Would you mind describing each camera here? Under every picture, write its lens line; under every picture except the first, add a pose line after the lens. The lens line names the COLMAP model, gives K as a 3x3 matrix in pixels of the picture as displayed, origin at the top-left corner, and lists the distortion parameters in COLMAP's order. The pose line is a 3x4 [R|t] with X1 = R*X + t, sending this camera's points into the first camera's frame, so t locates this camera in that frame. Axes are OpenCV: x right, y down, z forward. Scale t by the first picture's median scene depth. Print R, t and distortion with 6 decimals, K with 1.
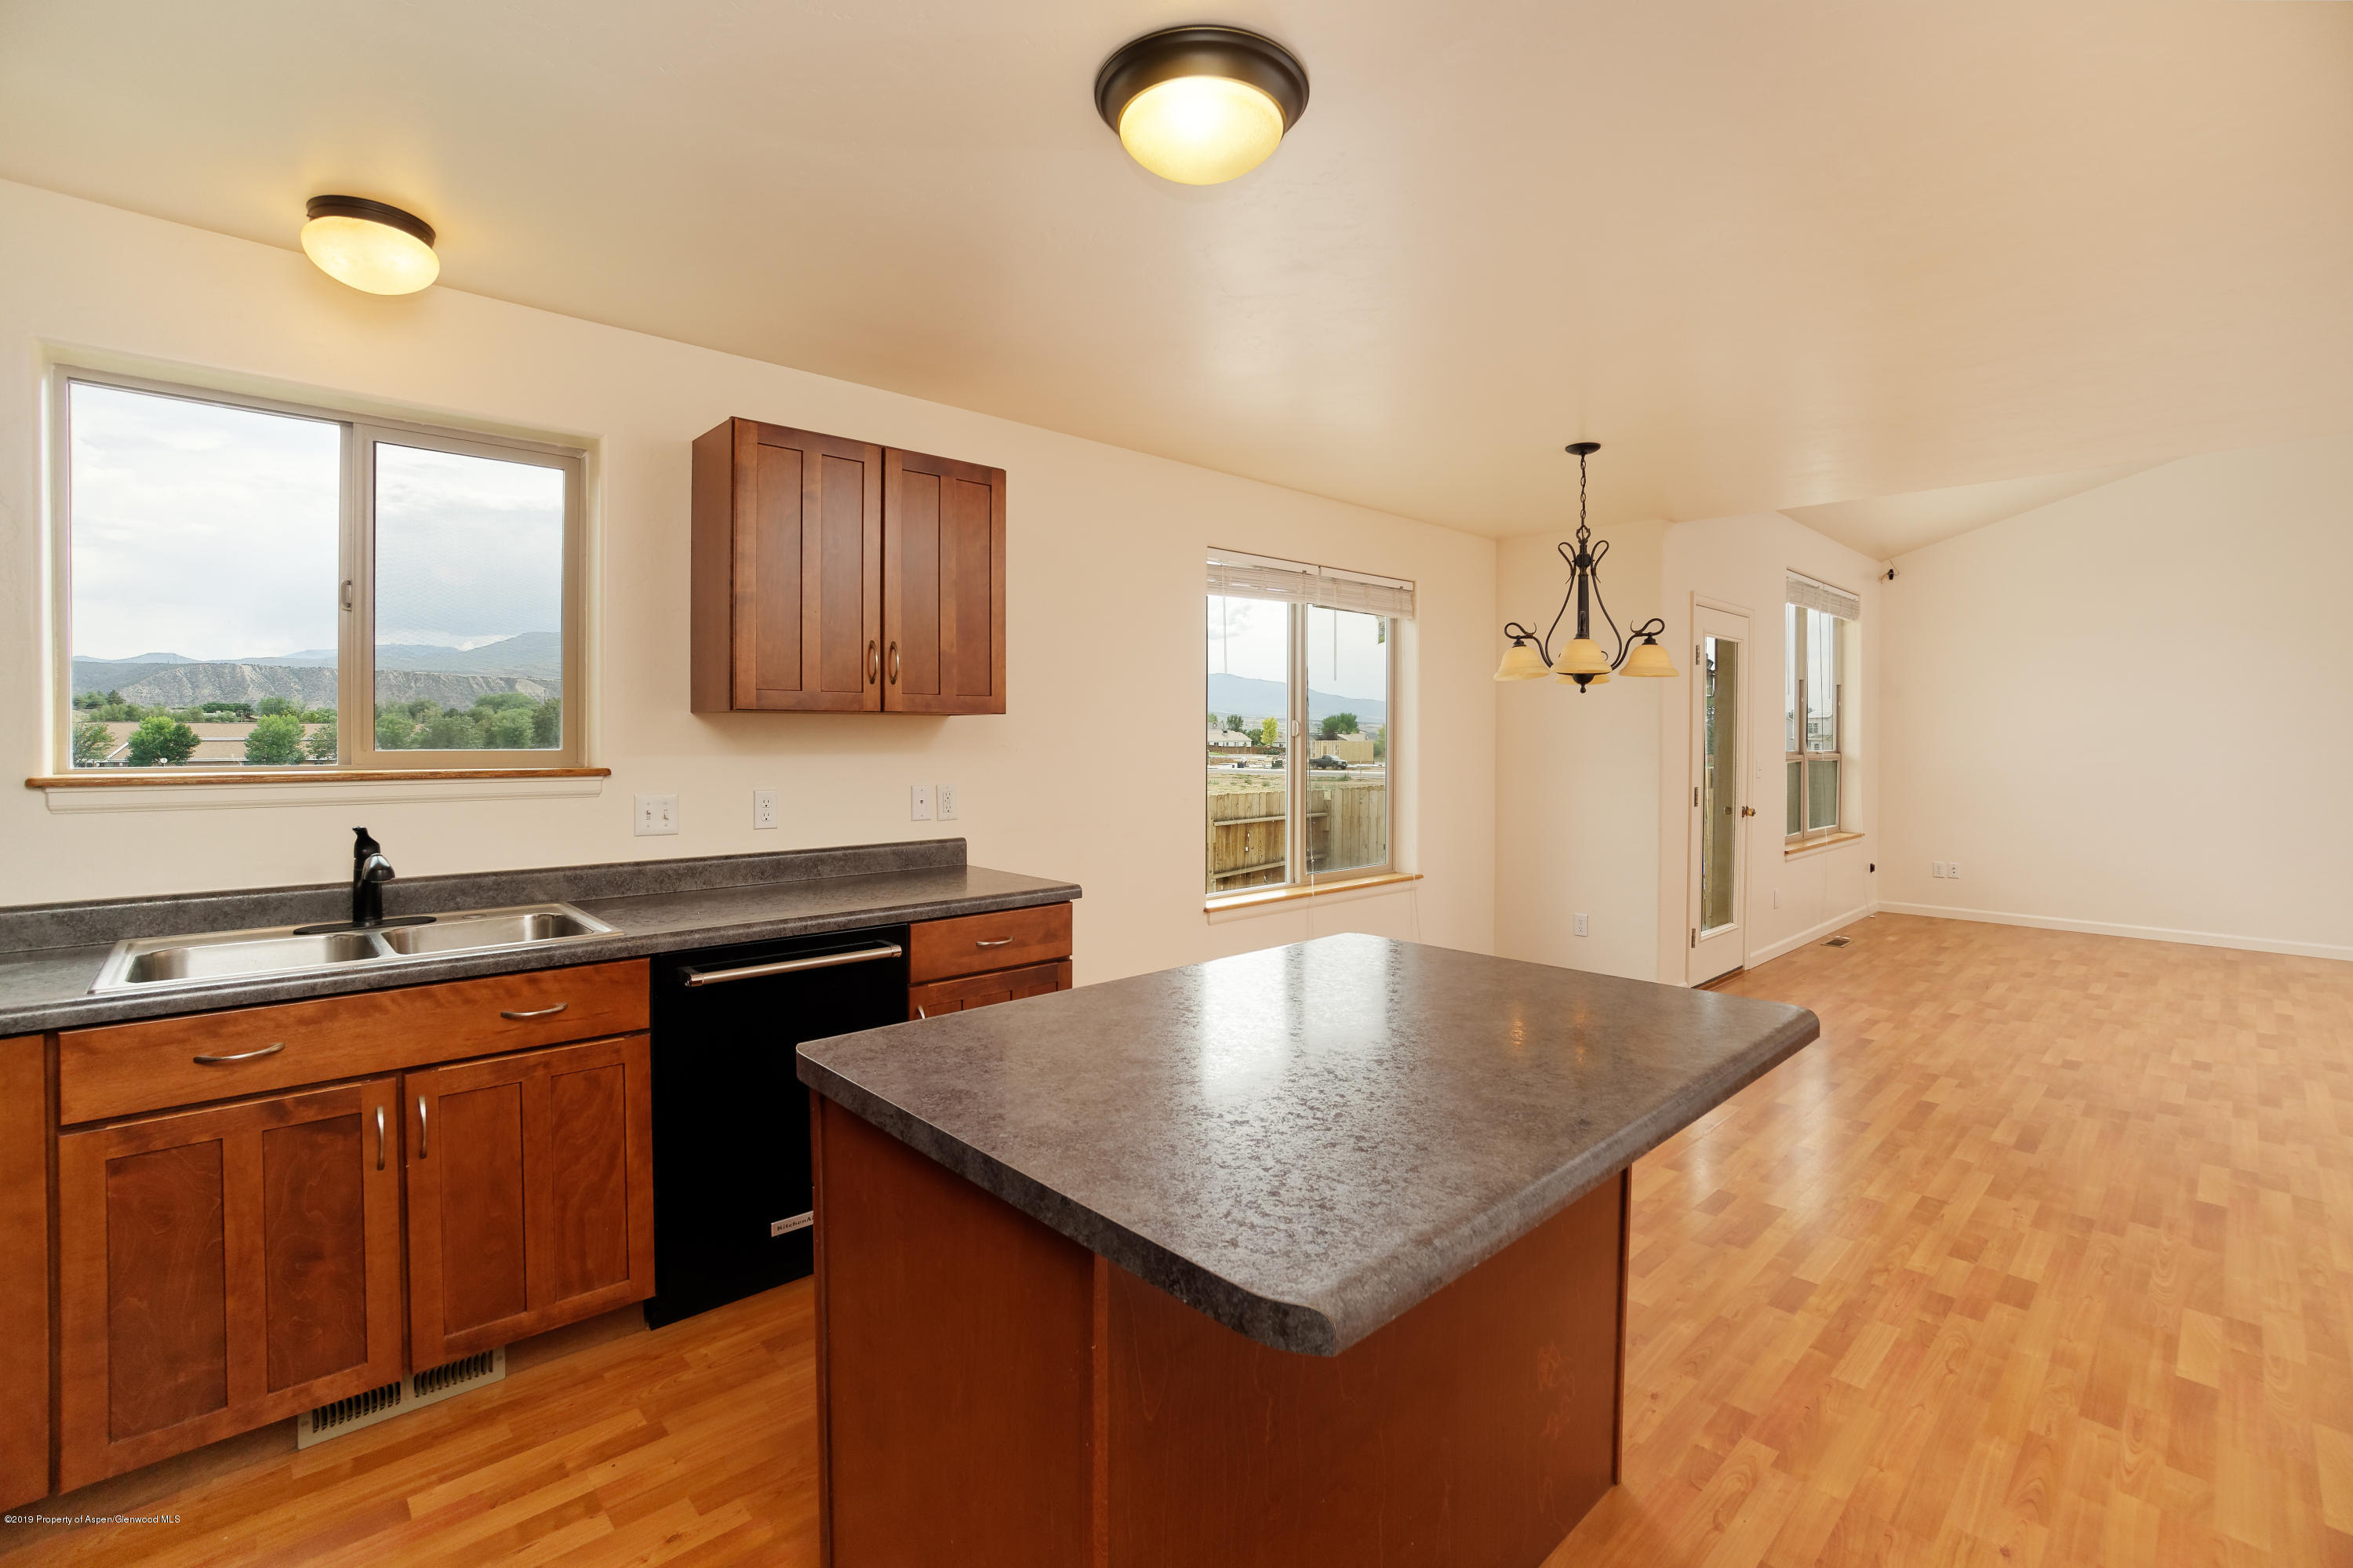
lens RADIAL K [[1065.3, 0, 1149.9], [0, 1065.3, 749.2], [0, 0, 1]] dist [-0.041154, 0.017683]
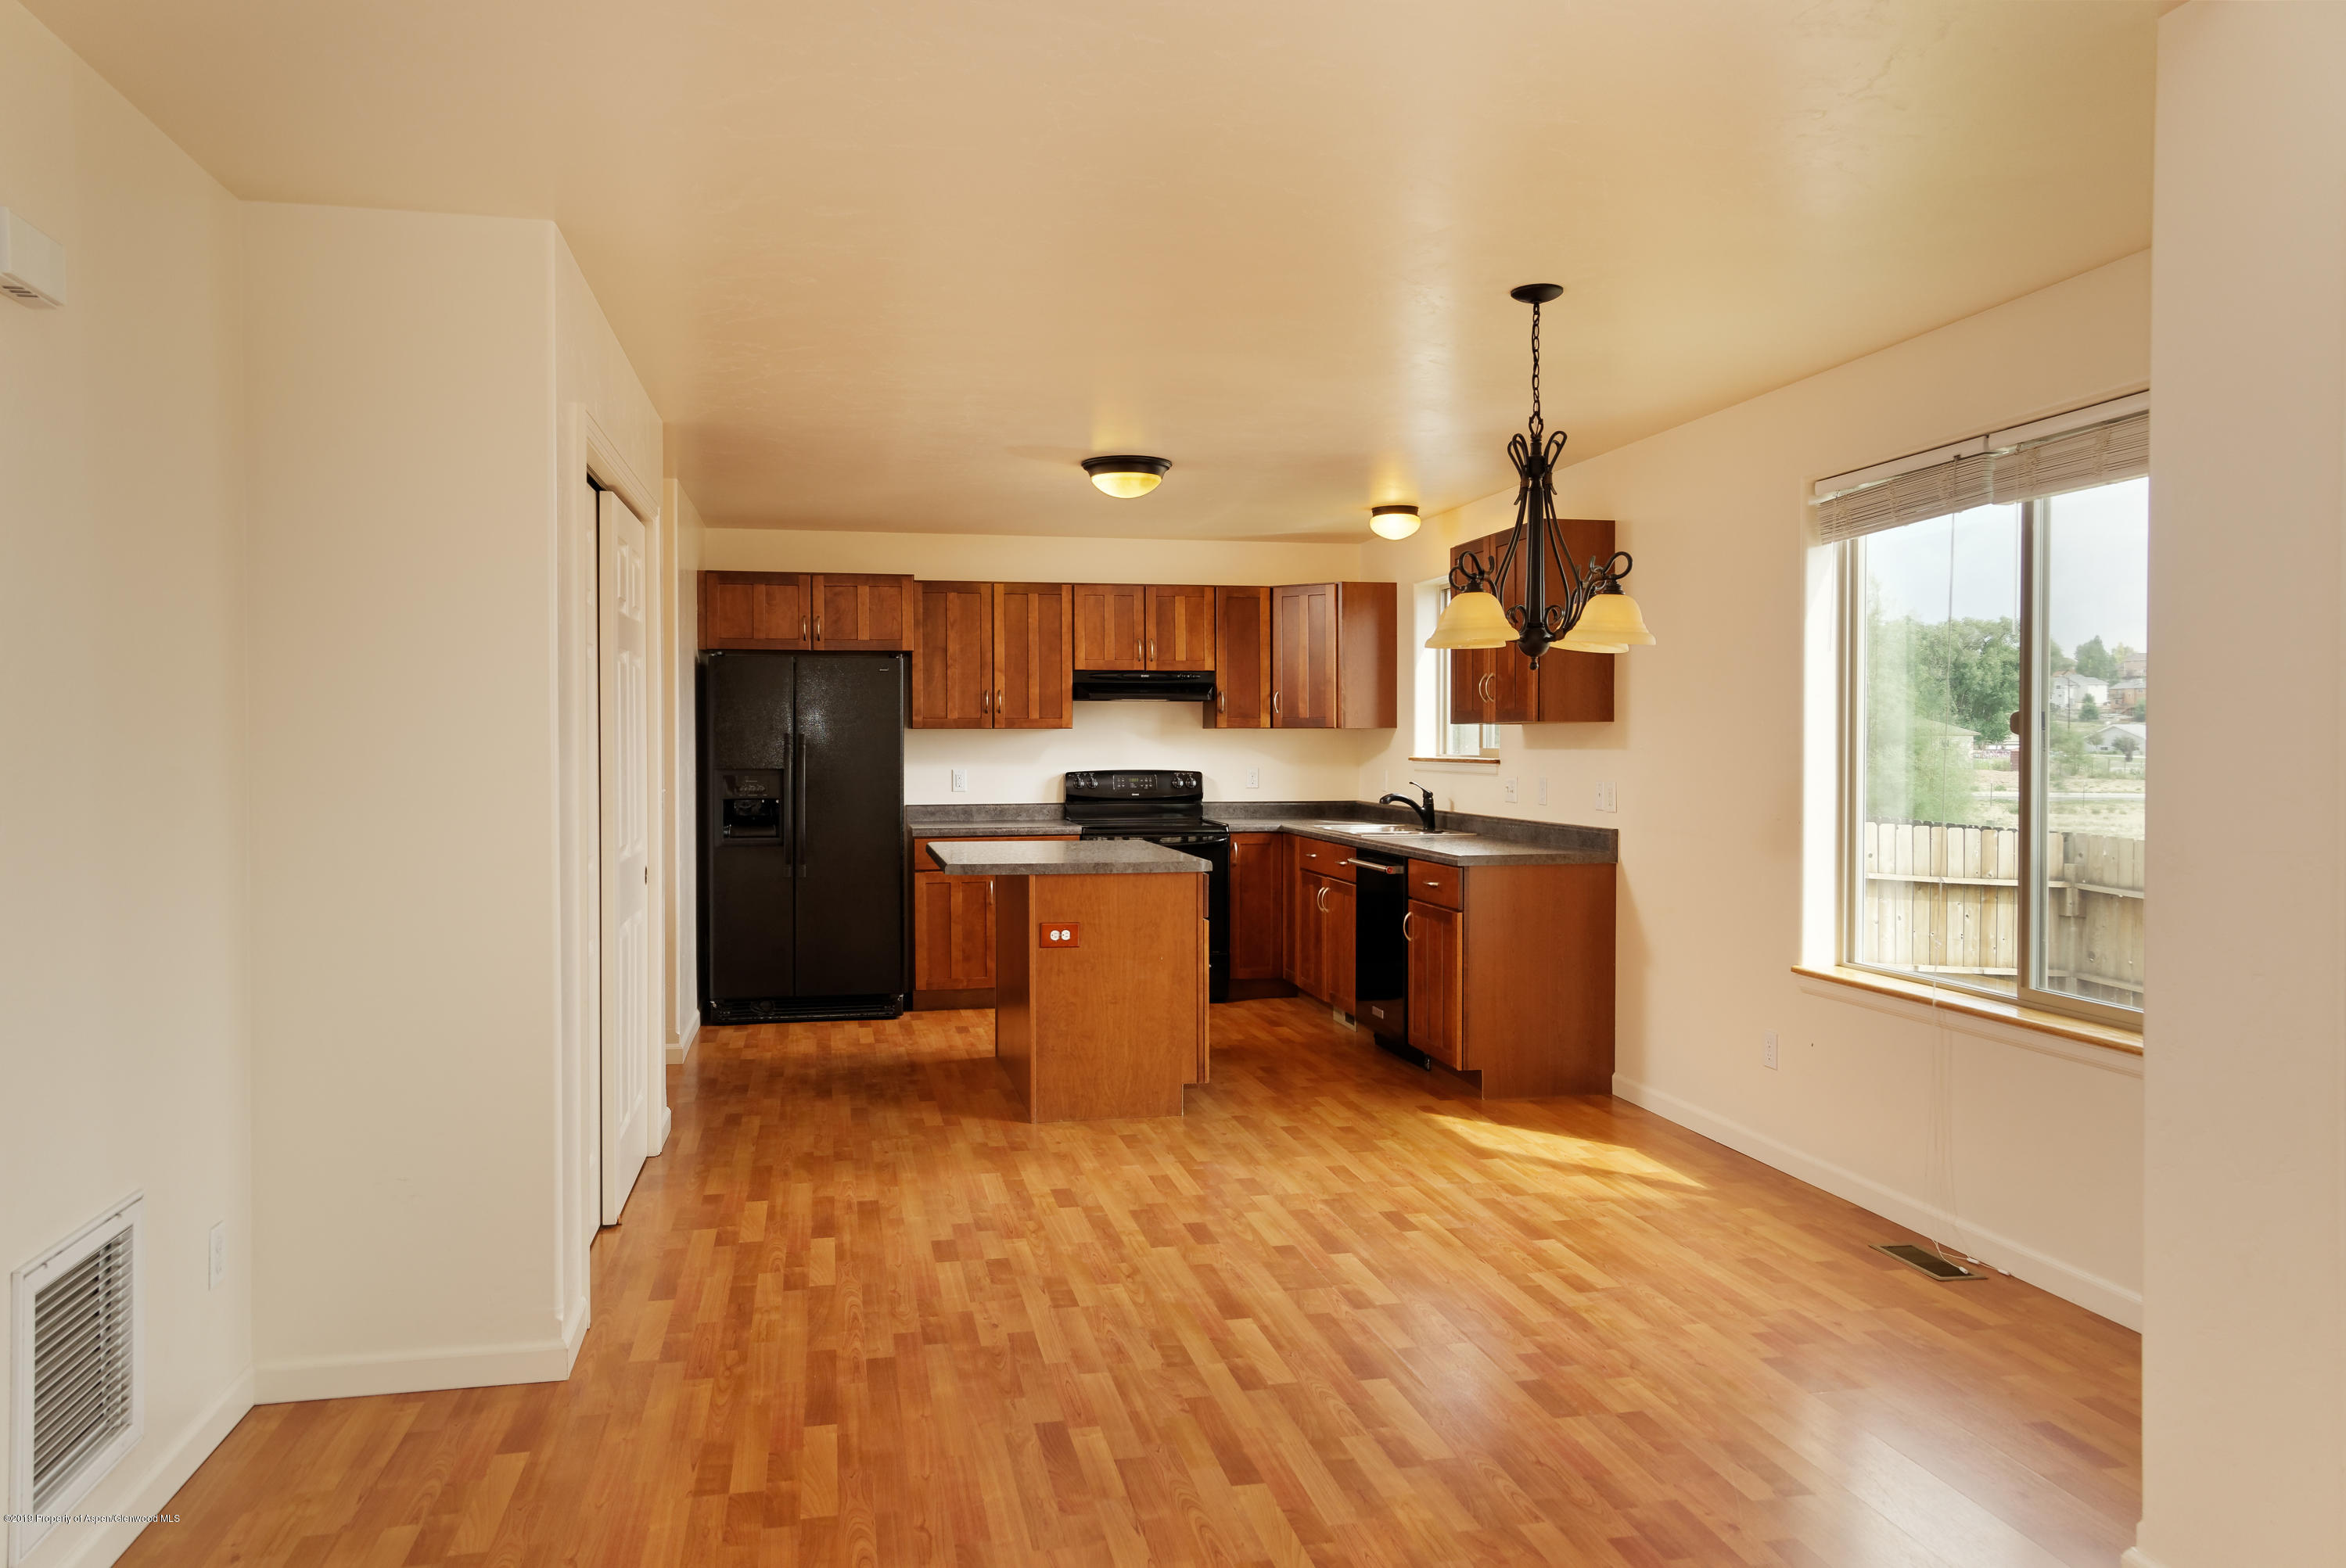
lens RADIAL K [[1539.7, 0, 1132.0], [0, 1539.7, 774.8], [0, 0, 1]] dist [0.005950, 0.002731]
pose [[-0.532619, 0.013013, -0.846255, 1.230366], [-0.013424, 0.999626, 0.023820, -0.006087], [0.846249, 0.024047, -0.532245, 1.187335]]
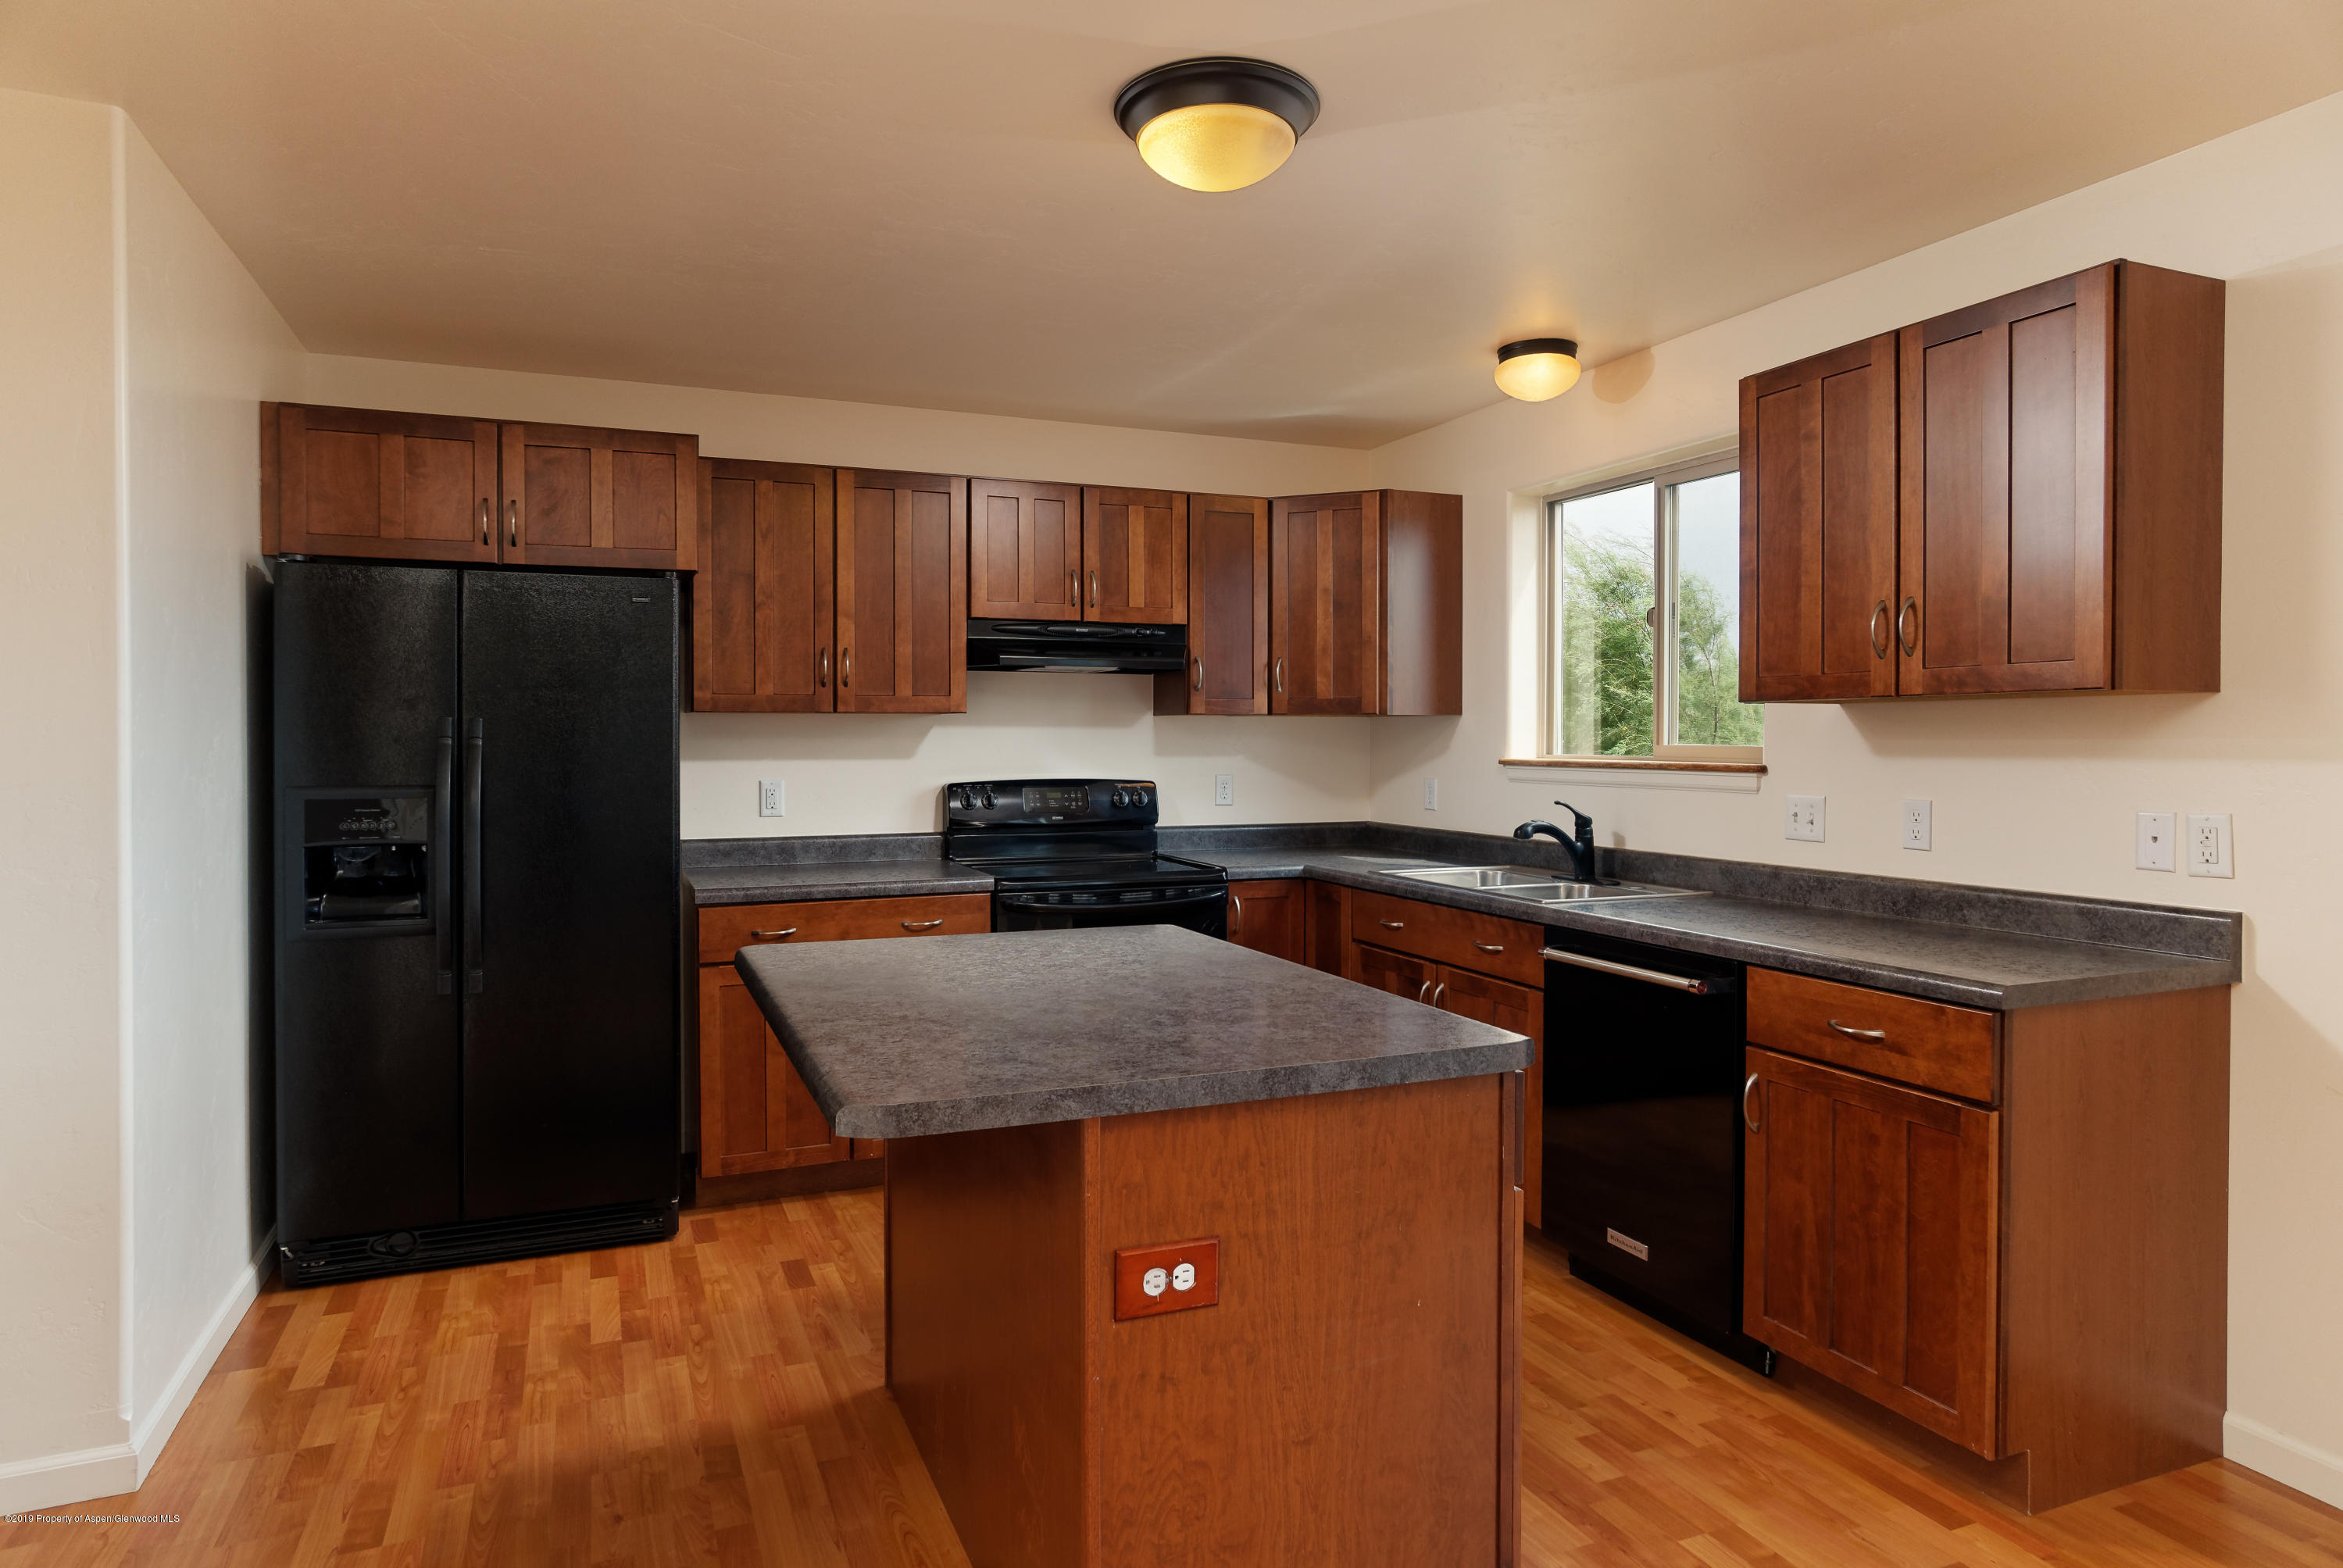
lens RADIAL K [[1350.0, 0, 1152.4], [0, 1350.0, 750.2], [0, 0, 1]] dist [-0.001588, 0.000570]
pose [[-0.353141, 0.002308, -0.935567, 0.552937], [-0.013163, 0.999886, 0.007435, 0.001306], [0.935477, 0.014940, -0.353070, 0.593139]]
